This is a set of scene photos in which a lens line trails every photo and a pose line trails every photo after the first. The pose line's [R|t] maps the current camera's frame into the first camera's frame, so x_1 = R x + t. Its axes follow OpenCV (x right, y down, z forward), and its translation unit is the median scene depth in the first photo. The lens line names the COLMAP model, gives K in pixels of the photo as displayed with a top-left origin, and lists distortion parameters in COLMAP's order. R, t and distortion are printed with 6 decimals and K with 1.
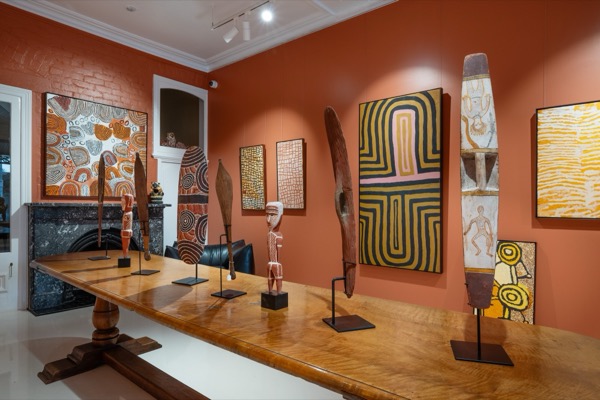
lens RADIAL K [[357.6, 0, 305.6], [0, 357.6, 210.9], [0, 0, 1]] dist [-0.000452, 0.000464]
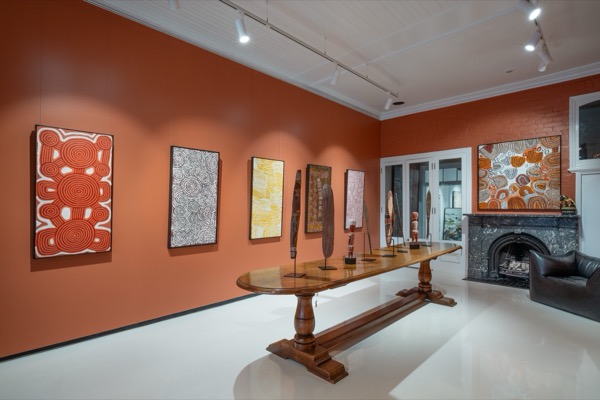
lens RADIAL K [[308.7, 0, 300.3], [0, 308.7, 202.9], [0, 0, 1]] dist [-0.014003, 0.000500]
pose [[-0.089638, -0.020784, -0.995758, 0.677693], [-0.009049, 0.999758, -0.020053, -0.033592], [0.995933, 0.007213, -0.089805, 0.298176]]
